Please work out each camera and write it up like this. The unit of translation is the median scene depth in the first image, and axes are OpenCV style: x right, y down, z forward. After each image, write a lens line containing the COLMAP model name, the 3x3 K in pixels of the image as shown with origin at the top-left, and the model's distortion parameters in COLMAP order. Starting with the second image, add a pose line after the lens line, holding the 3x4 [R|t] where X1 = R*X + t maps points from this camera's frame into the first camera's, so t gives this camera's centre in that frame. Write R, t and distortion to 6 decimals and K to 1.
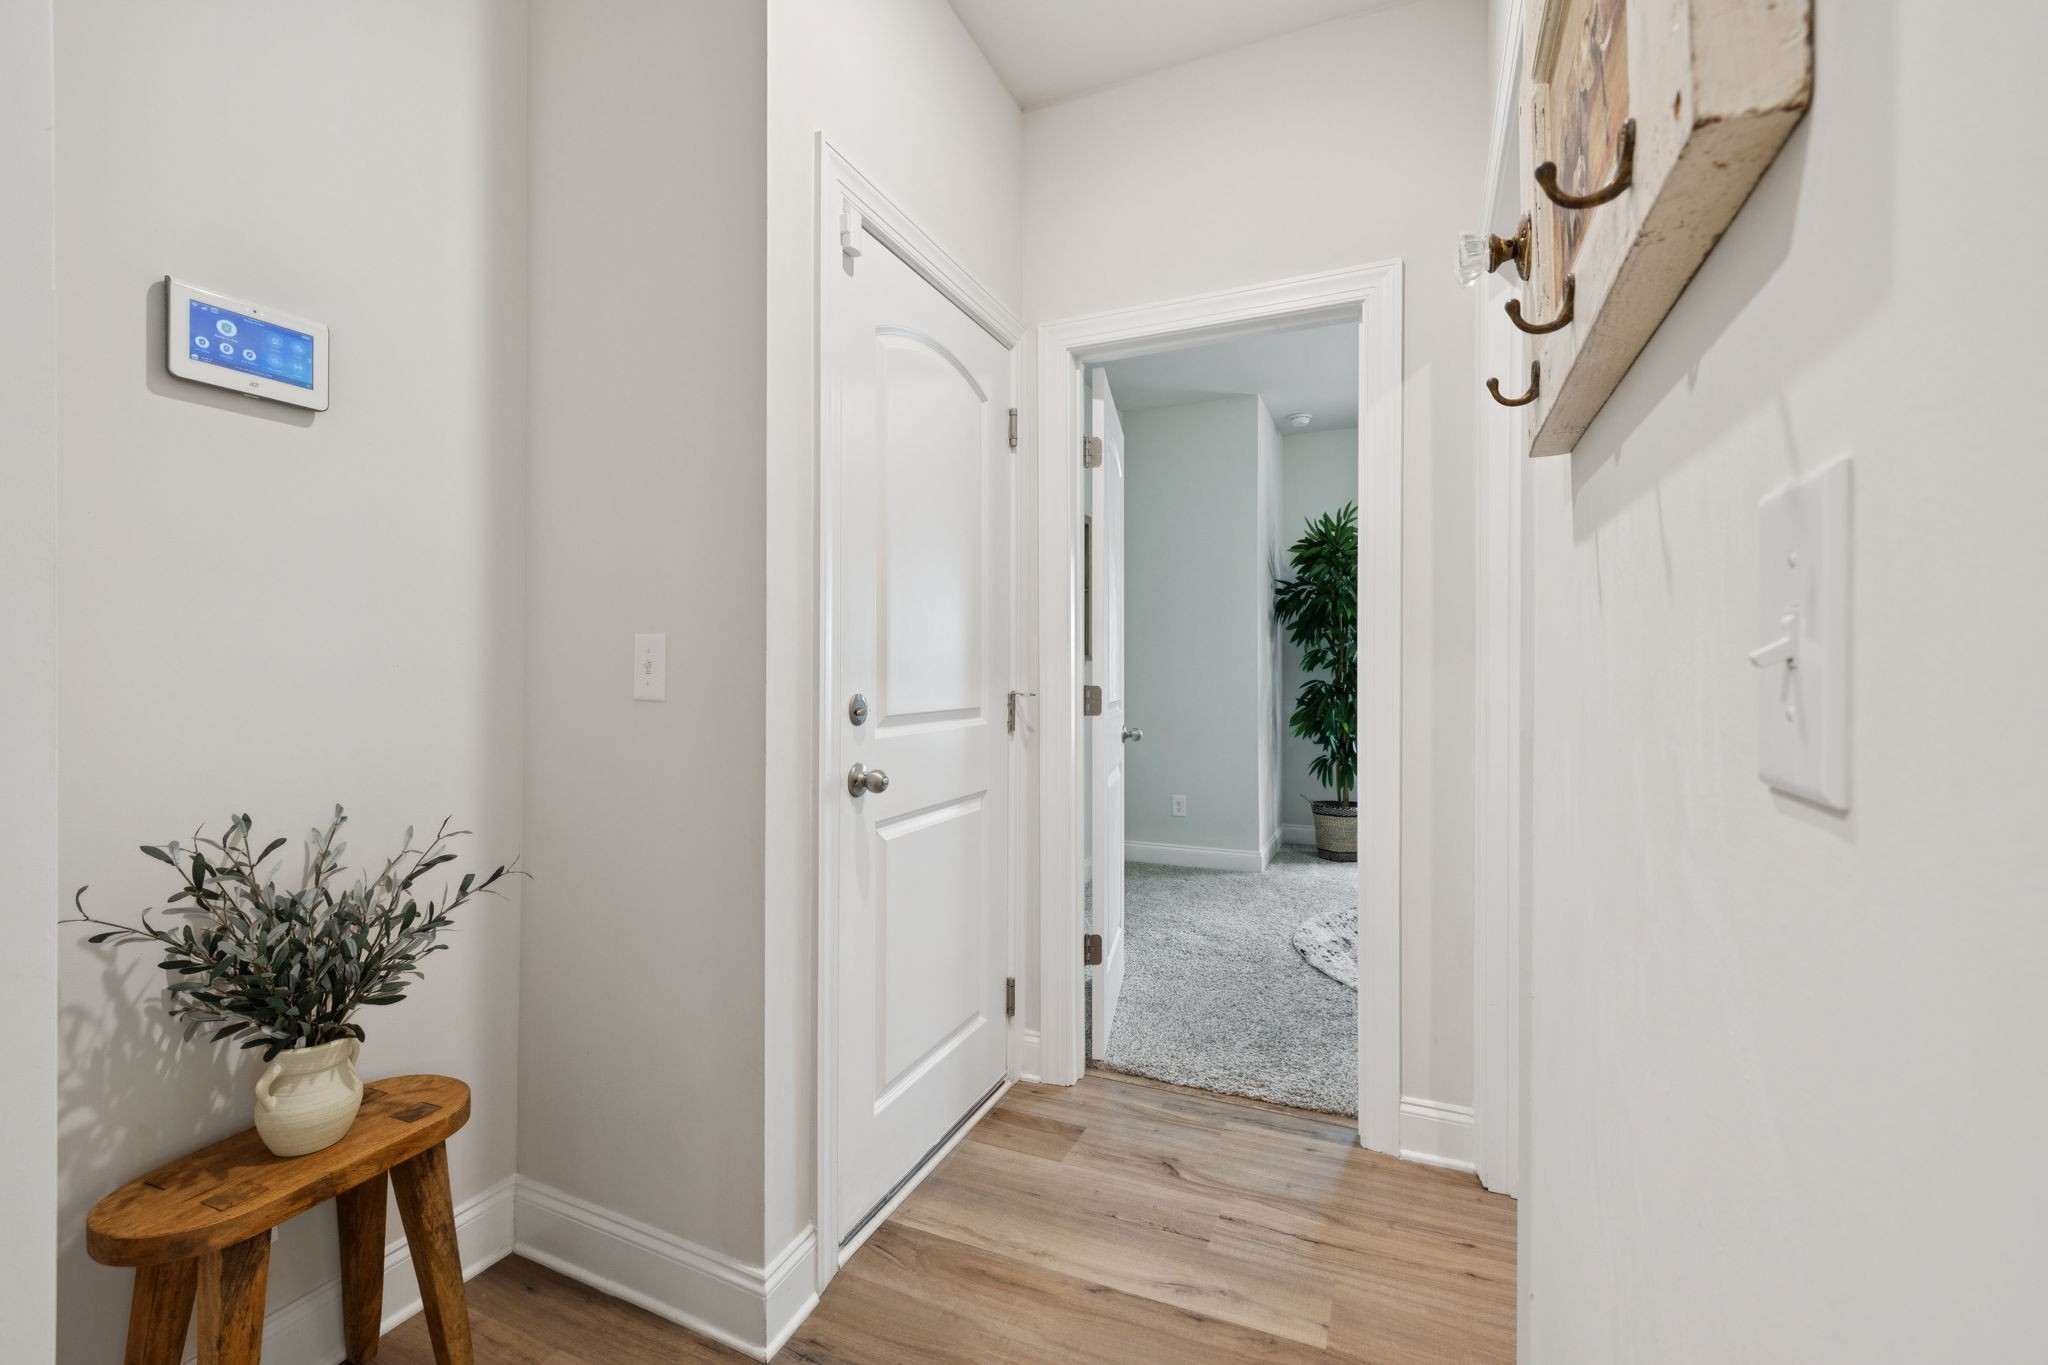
lens RADIAL K [[874.2, 0, 1010.4], [0, 874.2, 667.9], [0, 0, 1]] dist [0.010704, -0.000577]
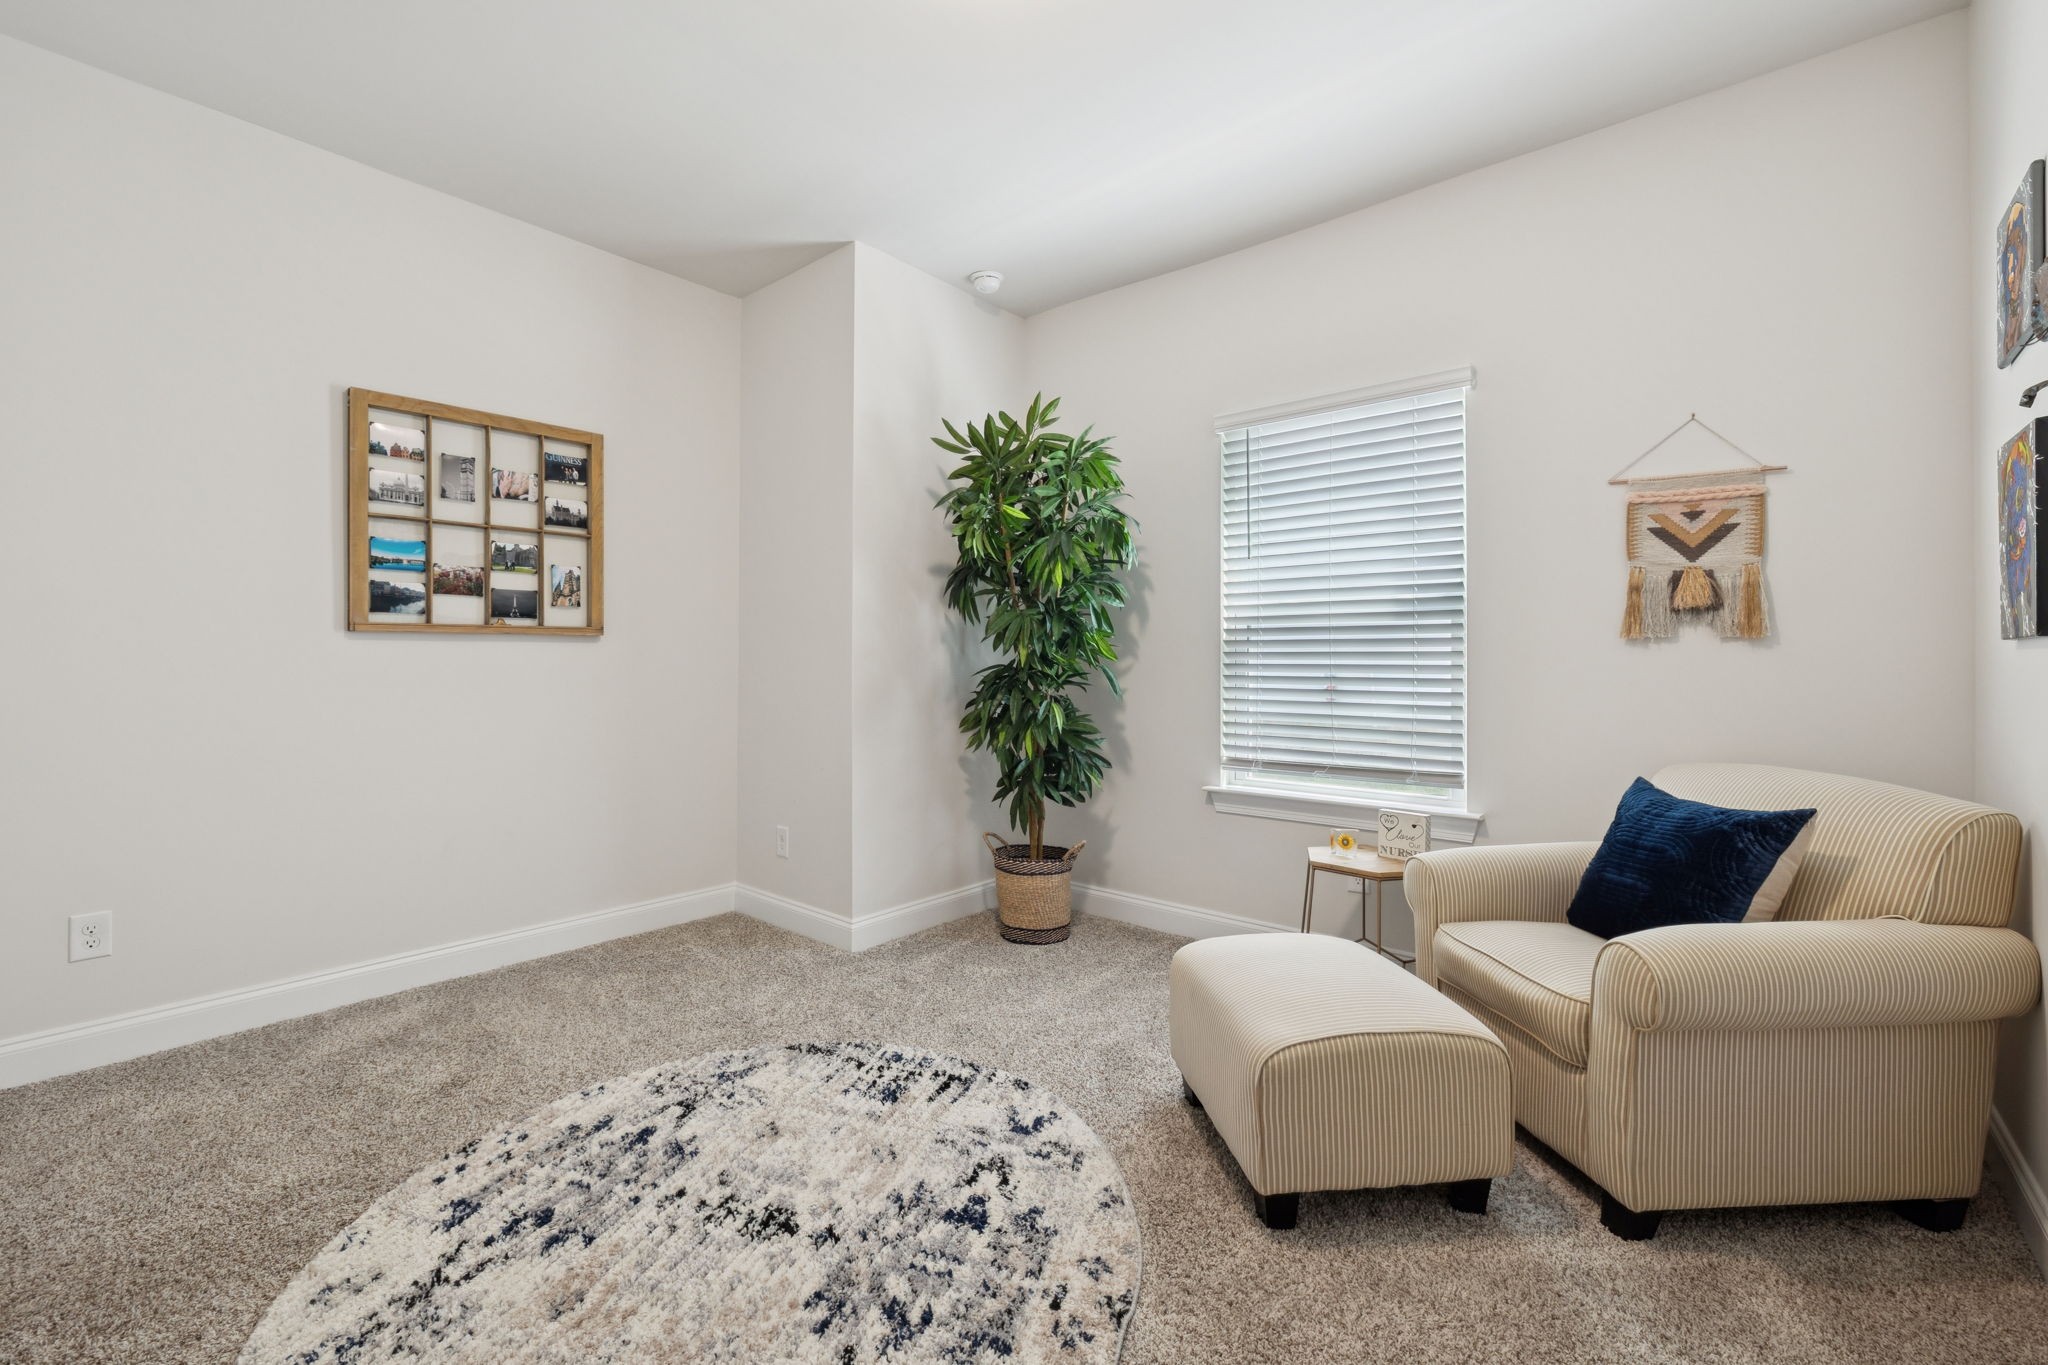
lens RADIAL K [[856.9, 0, 1011.3], [0, 856.9, 658.8], [0, 0, 1]] dist [-0.000592, 0.000070]
pose [[0.964159, -0.003814, -0.265297, 0.533034], [0.004404, 0.999989, 0.001629, 0.007669], [0.265288, -0.002739, 0.964165, 0.366573]]
